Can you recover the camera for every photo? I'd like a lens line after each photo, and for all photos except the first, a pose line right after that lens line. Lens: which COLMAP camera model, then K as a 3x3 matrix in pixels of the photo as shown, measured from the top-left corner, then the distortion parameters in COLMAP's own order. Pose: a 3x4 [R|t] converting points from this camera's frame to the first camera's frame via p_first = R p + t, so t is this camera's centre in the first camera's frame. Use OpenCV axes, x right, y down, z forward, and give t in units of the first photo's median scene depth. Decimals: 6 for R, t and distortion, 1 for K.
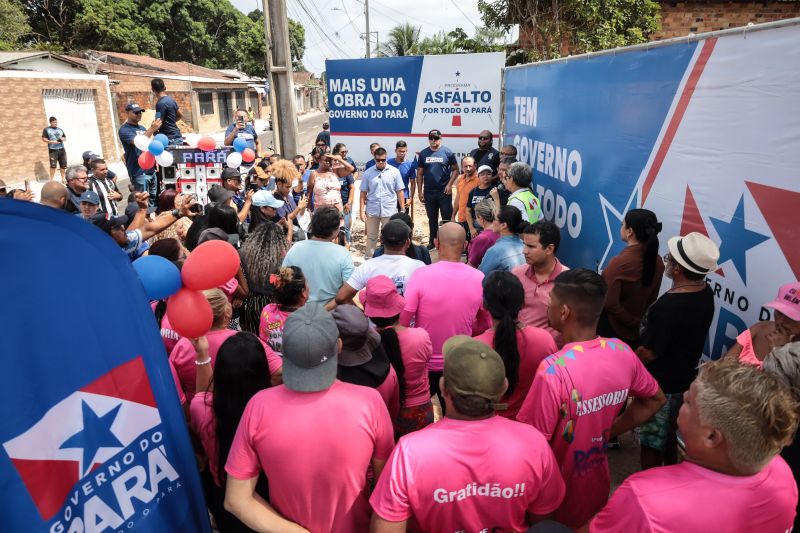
lens RADIAL K [[563.3, 0, 399.6], [0, 563.3, 266.6], [0, 0, 1]] dist [-0.004391, 0.001452]
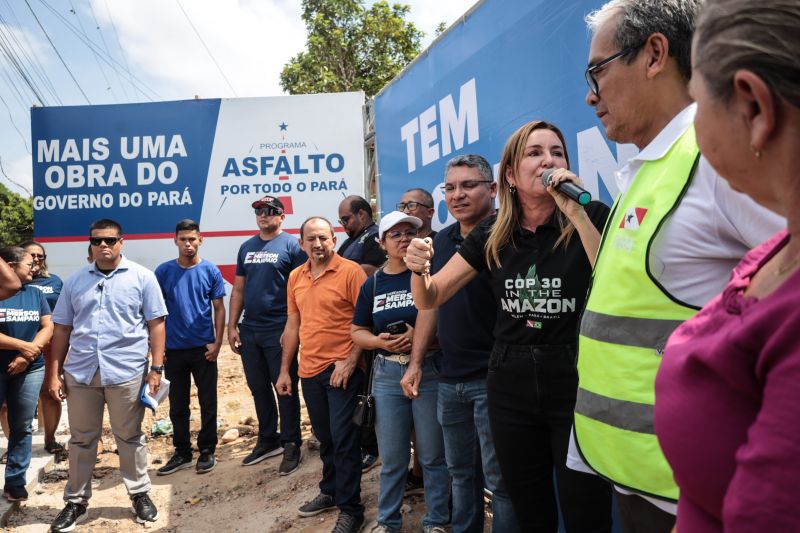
lens RADIAL K [[563.3, 0, 397.7], [0, 563.3, 264.1], [0, 0, 1]] dist [-0.004391, 0.001452]
pose [[0.947913, -0.002485, 0.318520, 0.029779], [0.109639, 0.941412, -0.318941, -0.016234], [-0.299066, 0.337251, 0.892649, 0.480042]]
